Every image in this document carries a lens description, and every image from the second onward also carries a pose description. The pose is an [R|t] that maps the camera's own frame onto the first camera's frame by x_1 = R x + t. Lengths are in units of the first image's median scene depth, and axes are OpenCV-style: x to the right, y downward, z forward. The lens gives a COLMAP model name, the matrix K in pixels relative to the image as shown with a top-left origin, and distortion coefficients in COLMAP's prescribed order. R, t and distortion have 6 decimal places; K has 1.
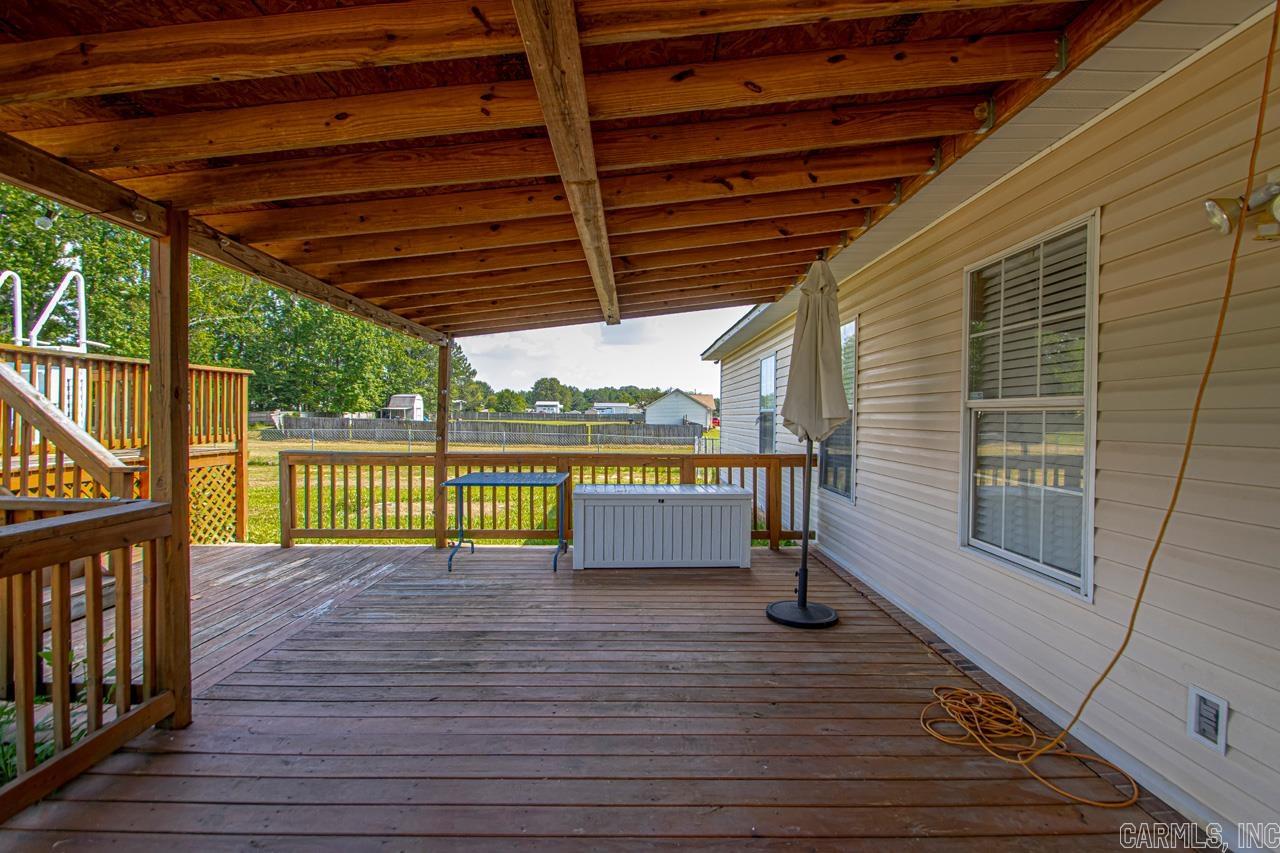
lens RADIAL K [[600.9, 0, 664.1], [0, 600.9, 428.7], [0, 0, 1]] dist [0.009501, -0.014964]
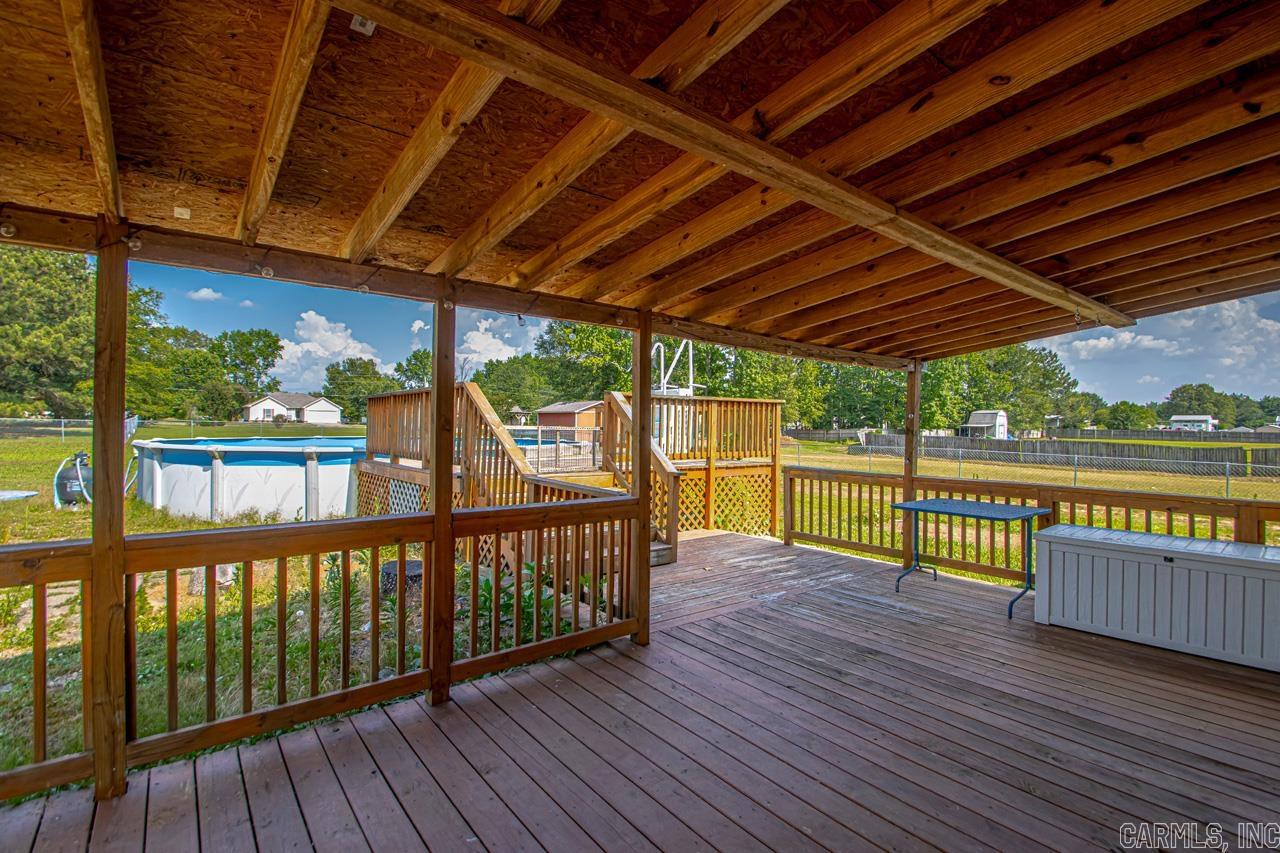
lens RADIAL K [[601.5, 0, 640.0], [0, 601.5, 426.5], [0, 0, 1]] dist [0.016673, -0.020694]
pose [[0.592147, -0.001962, -0.805828, 0.265517], [-0.023593, 0.999526, -0.019771, -0.017922], [0.805484, 0.030719, 0.591820, 0.038074]]
